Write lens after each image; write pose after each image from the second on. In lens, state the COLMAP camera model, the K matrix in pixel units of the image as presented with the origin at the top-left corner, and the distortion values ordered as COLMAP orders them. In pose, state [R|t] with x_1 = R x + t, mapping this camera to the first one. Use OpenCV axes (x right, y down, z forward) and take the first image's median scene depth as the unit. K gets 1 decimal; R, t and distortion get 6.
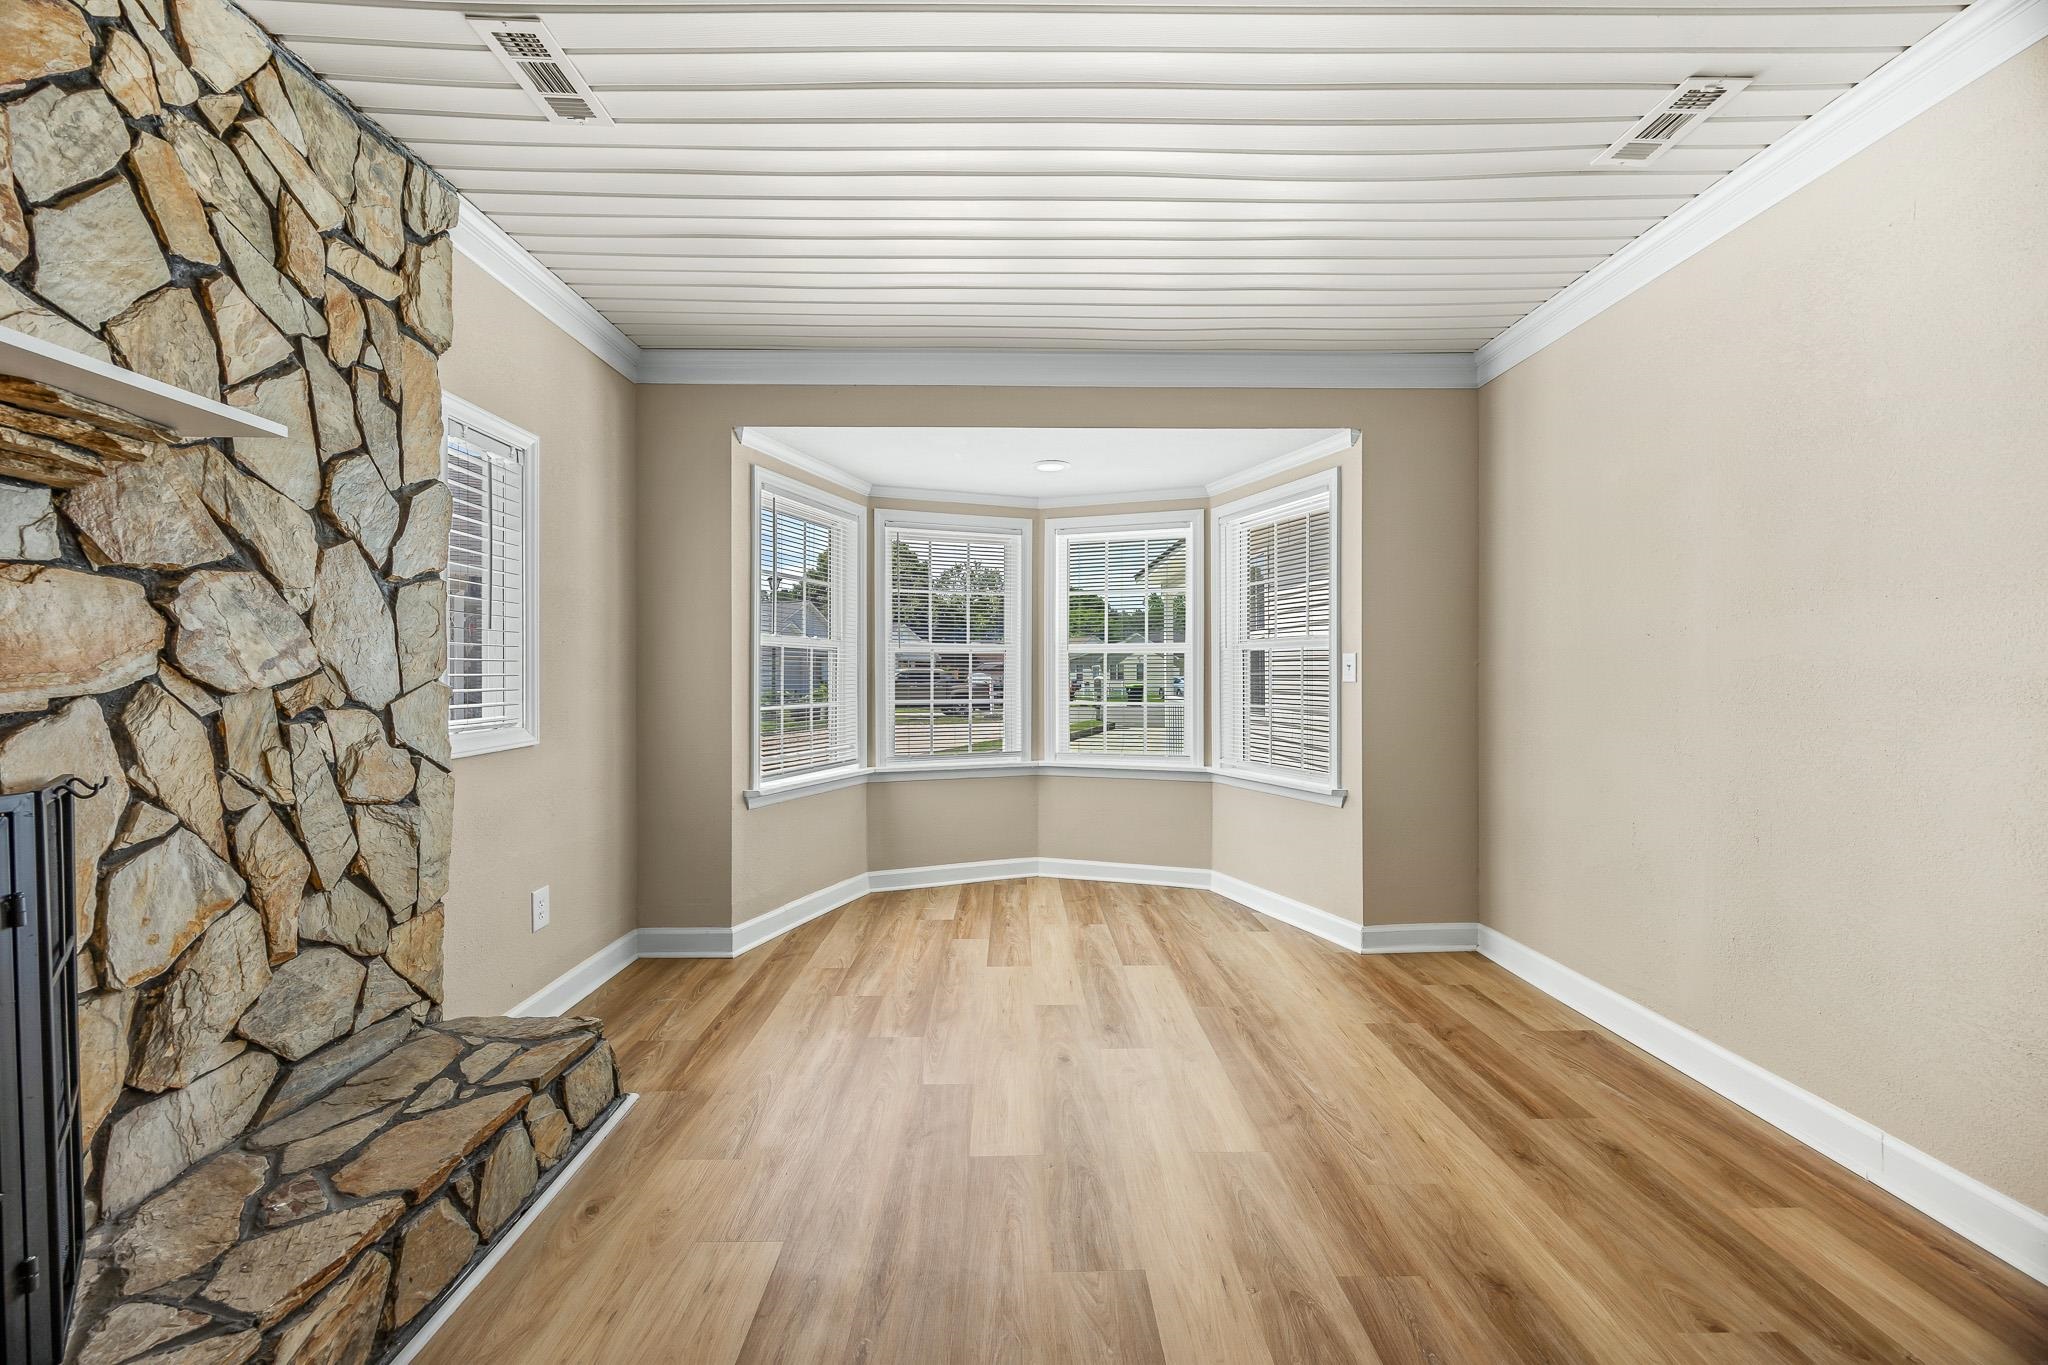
lens RADIAL K [[783.1, 0, 1025.4], [0, 783.1, 678.1], [0, 0, 1]] dist [-0.001512, -0.000268]
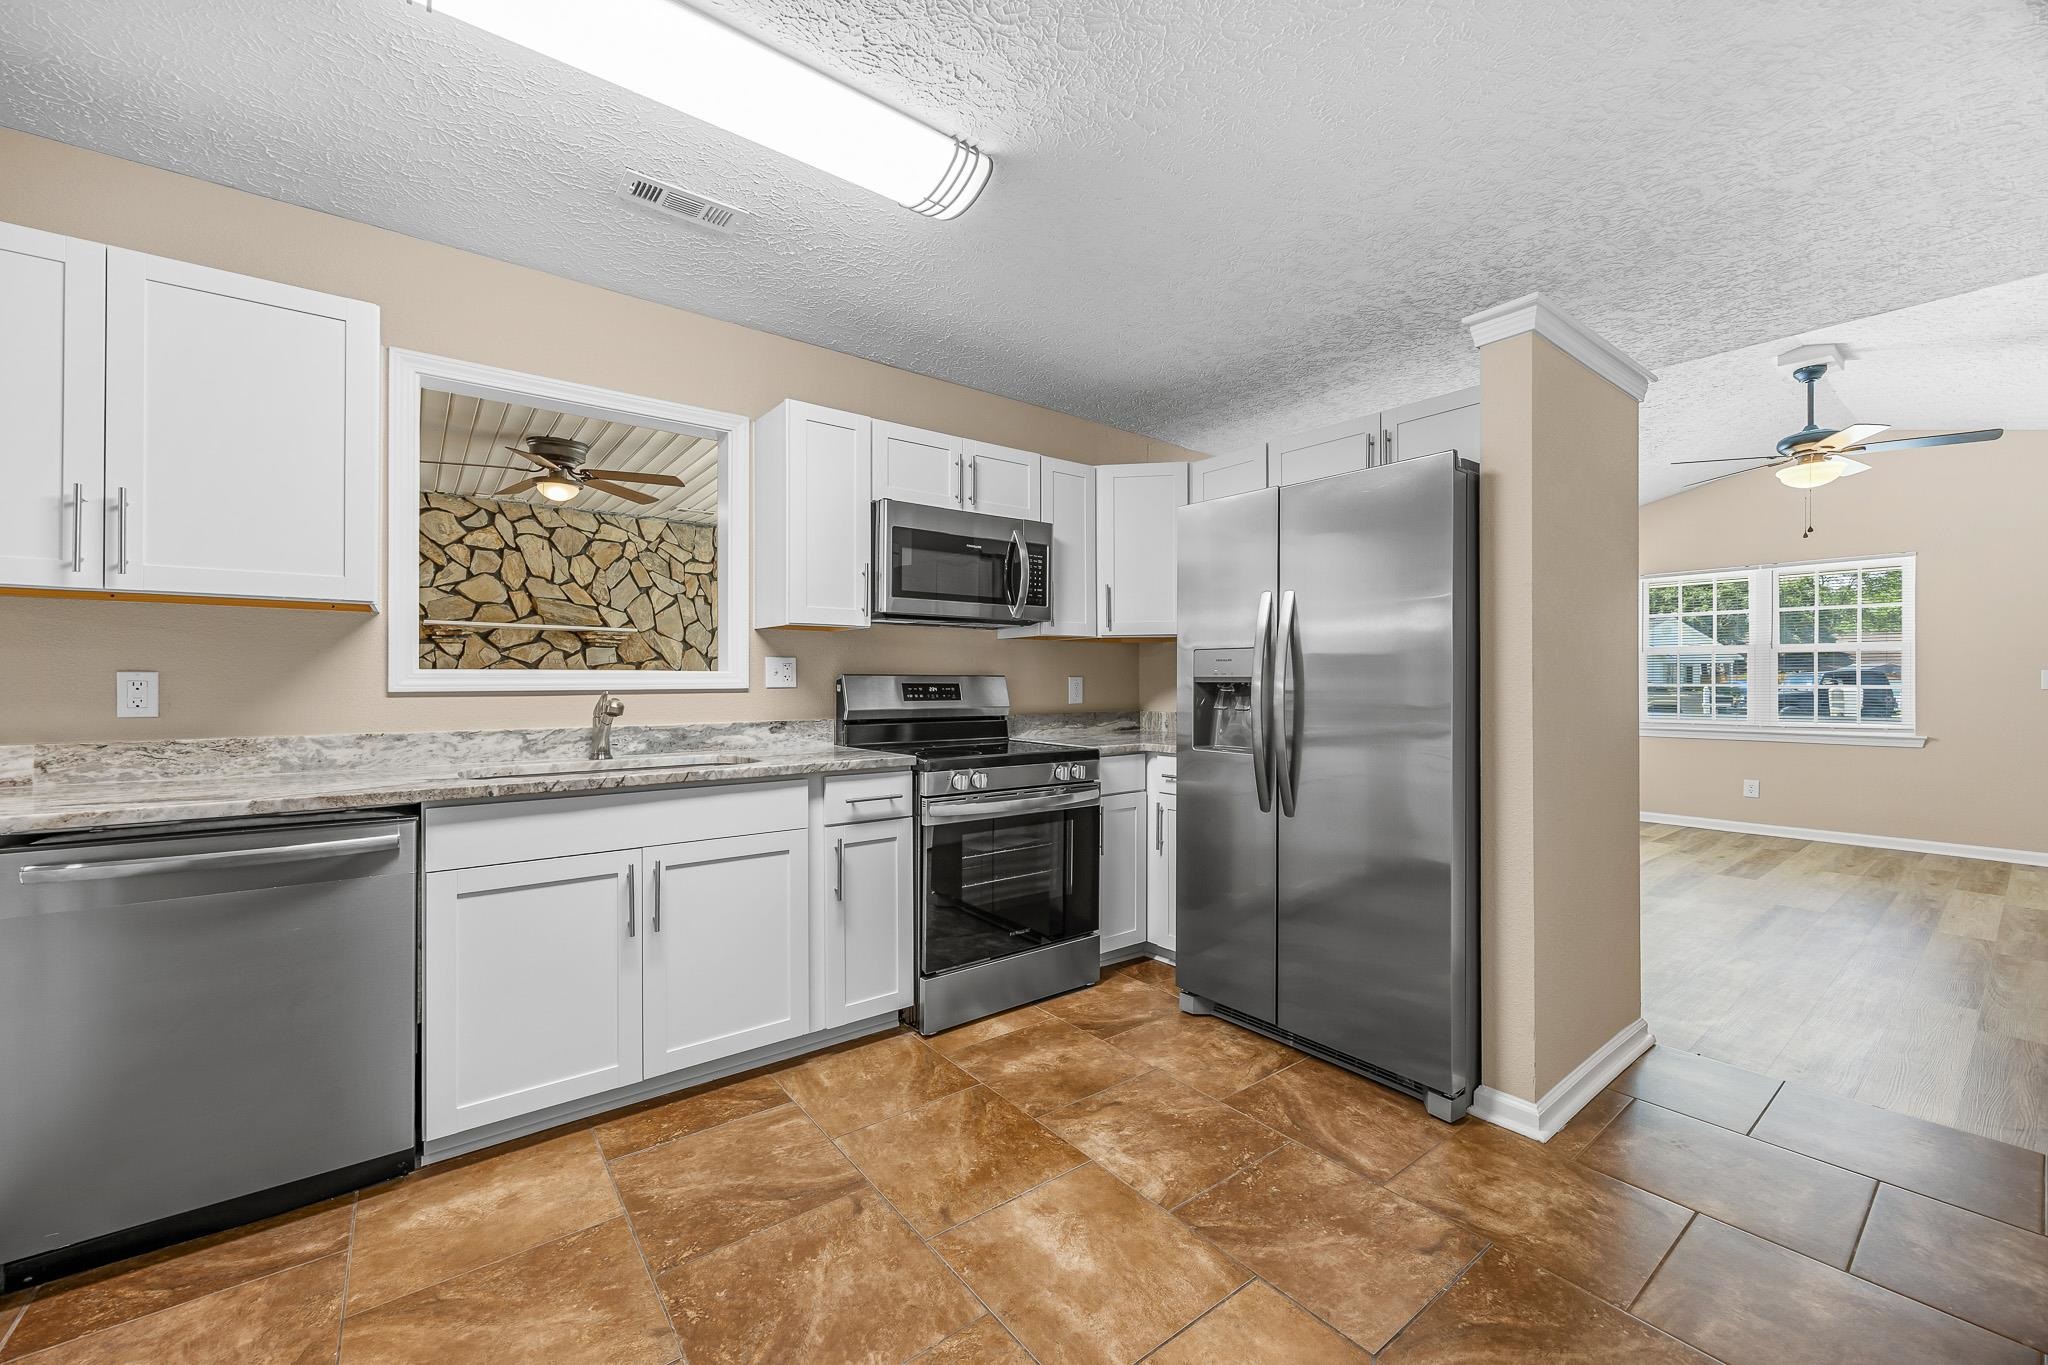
lens RADIAL K [[790.2, 0, 1042.1], [0, 790.2, 679.1], [0, 0, 1]] dist [-0.001284, -0.000340]
pose [[0.619832, -0.001228, -0.784733, 2.820379], [-0.003833, 0.999982, -0.004592, -0.027758], [0.784725, 0.005854, 0.619817, 0.049584]]
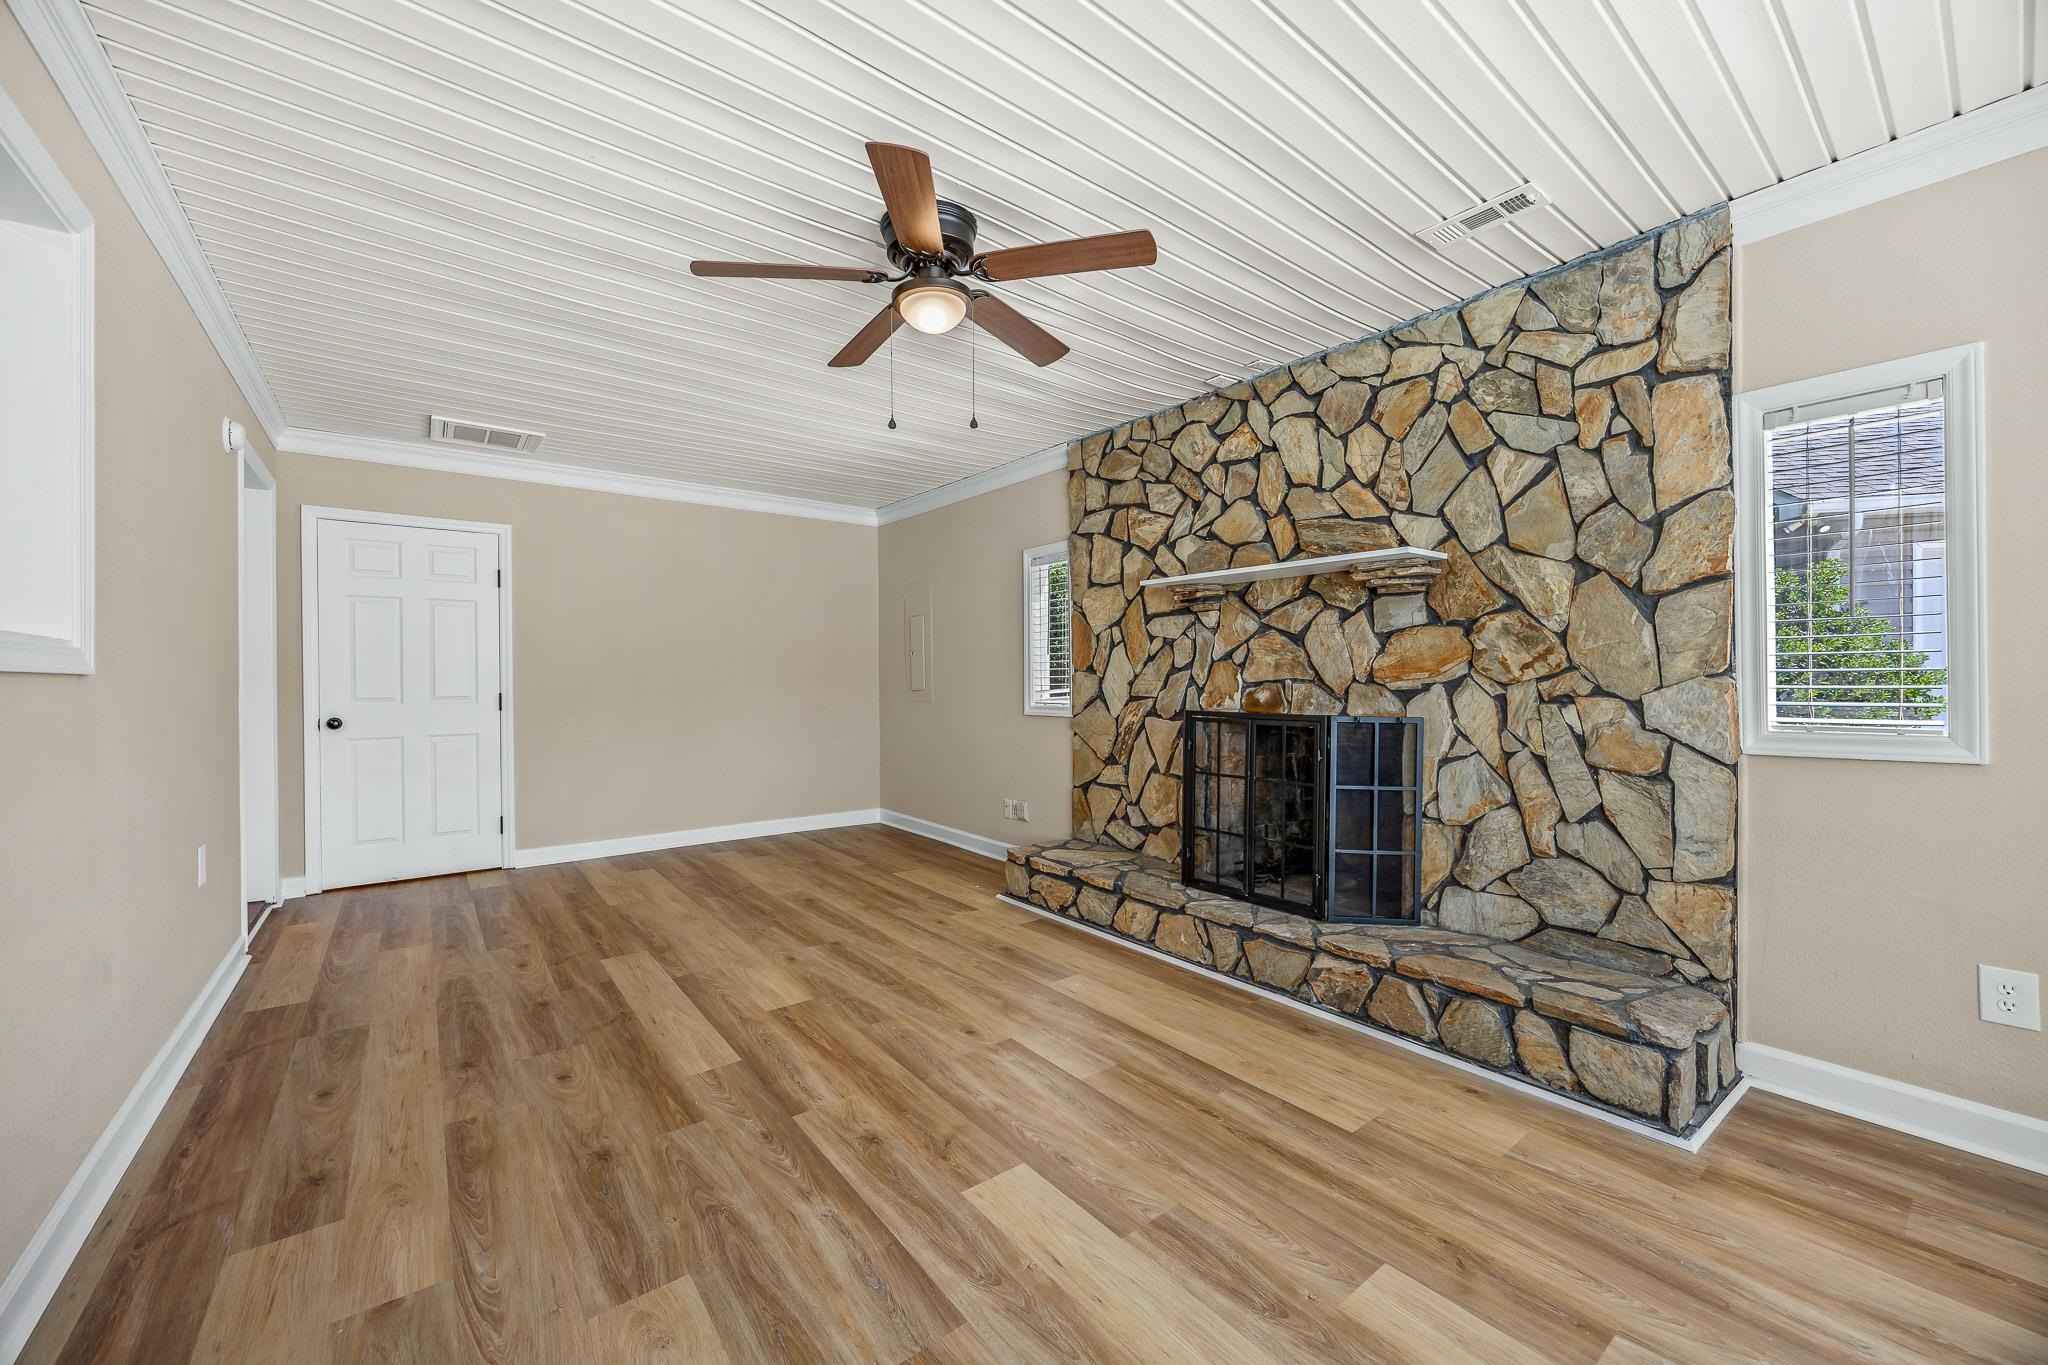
lens RADIAL K [[790.2, 0, 1042.1], [0, 790.2, 679.1], [0, 0, 1]] dist [-0.001284, -0.000340]
pose [[-0.787937, 0.009619, -0.615681, 0.738683], [0.007074, 0.999953, 0.006569, -0.007963], [0.615715, 0.000821, -0.787968, 1.480616]]
